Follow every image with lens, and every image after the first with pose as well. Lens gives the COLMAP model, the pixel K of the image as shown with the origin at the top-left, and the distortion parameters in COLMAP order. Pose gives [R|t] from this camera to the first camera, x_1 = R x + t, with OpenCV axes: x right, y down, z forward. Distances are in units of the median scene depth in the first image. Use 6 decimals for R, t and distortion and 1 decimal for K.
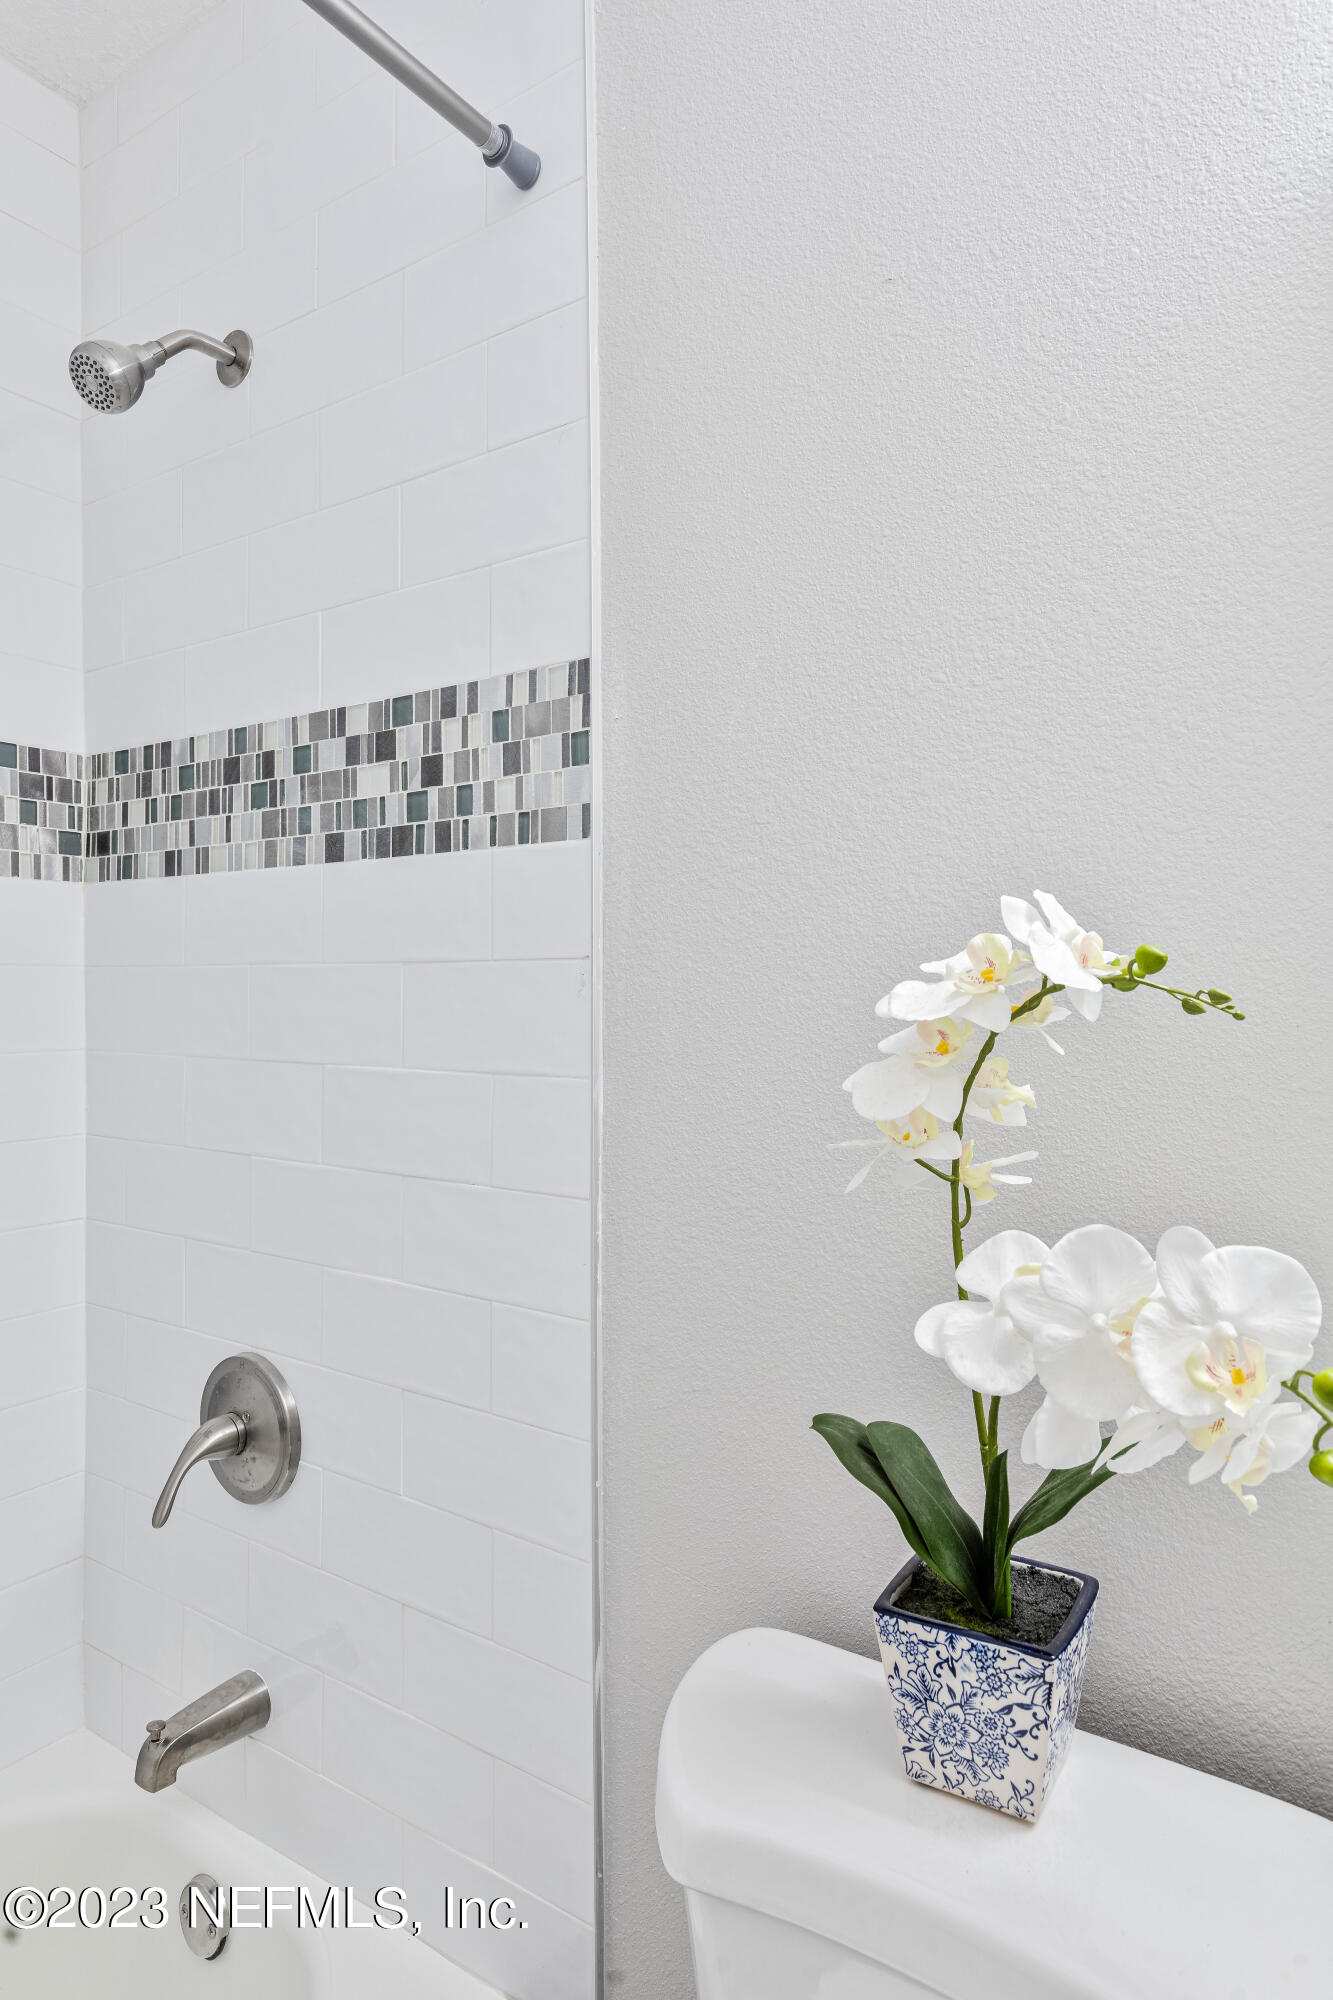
lens RADIAL K [[1190.8, 0, 673.5], [0, 1190.8, 993.0], [0, 0, 1]] dist [0.003239, 0.001231]
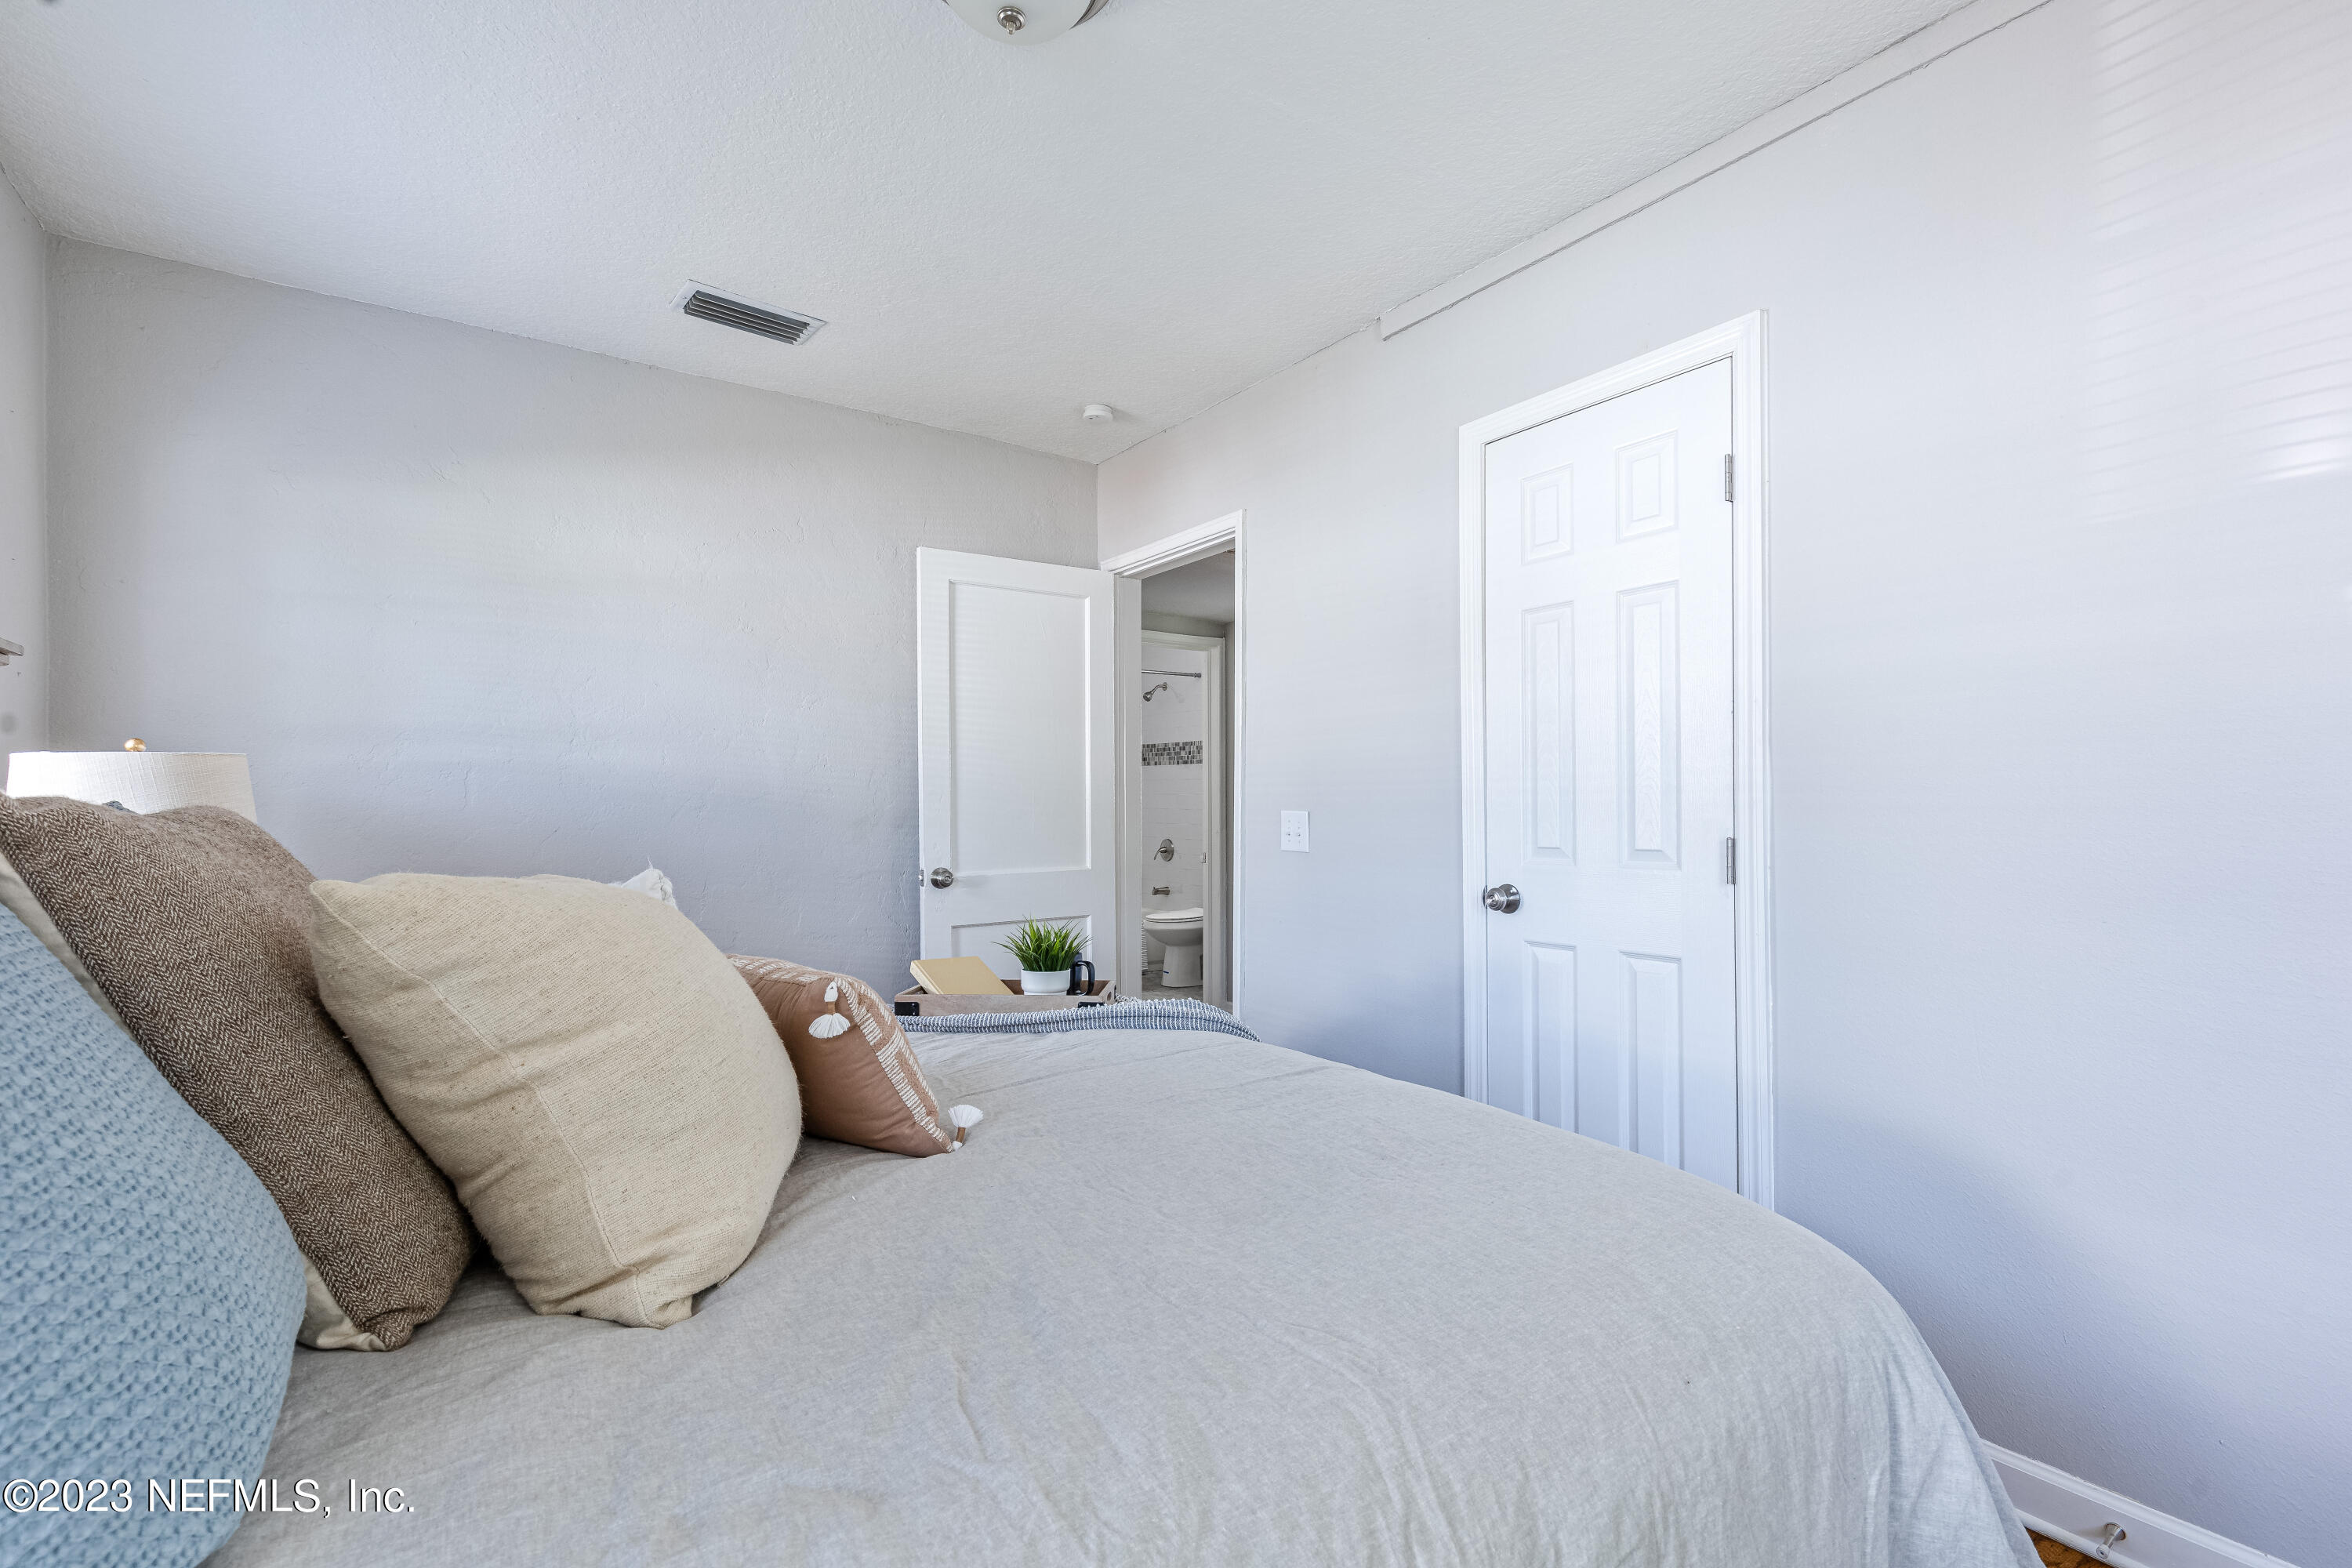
lens RADIAL K [[1058.9, 0, 1181.6], [0, 1058.9, 800.5], [0, 0, 1]] dist [0.005094, 0.000195]
pose [[0.938308, -0.003132, -0.345786, 1.860450], [0.002940, 0.999995, -0.001081, 0.105245], [0.345788, -0.000003, 0.938313, -4.761215]]
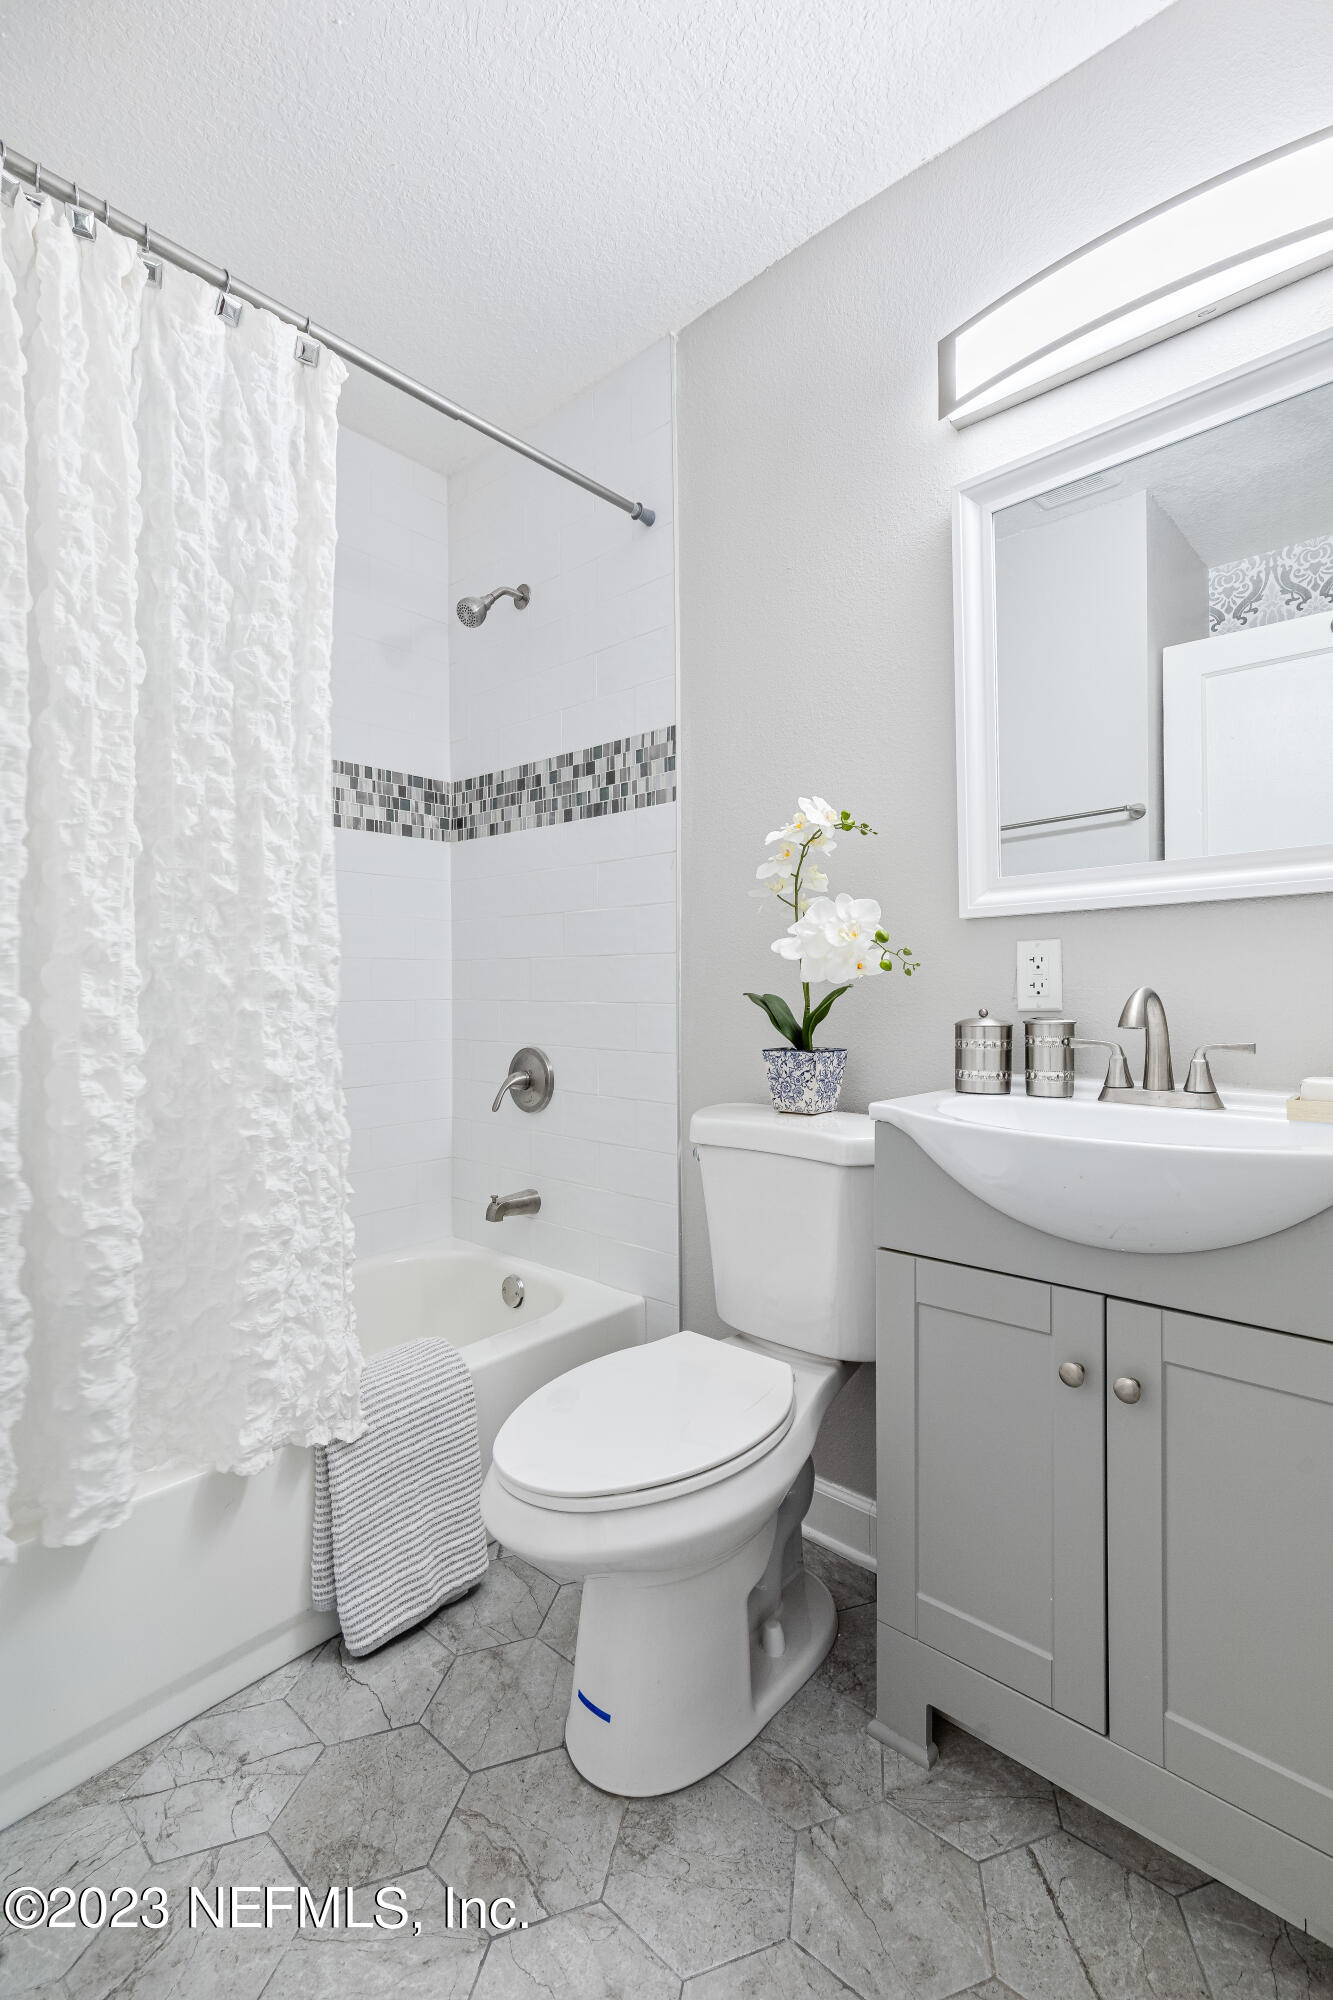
lens RADIAL K [[900.5, 0, 670.4], [0, 900.5, 997.2], [0, 0, 1]] dist [0.005094, 0.000195]
pose [[0.990991, -0.000589, -0.133928, 0.136302], [0.001779, 0.999960, 0.008766, 0.209517], [0.133917, -0.008925, 0.990952, -0.671271]]
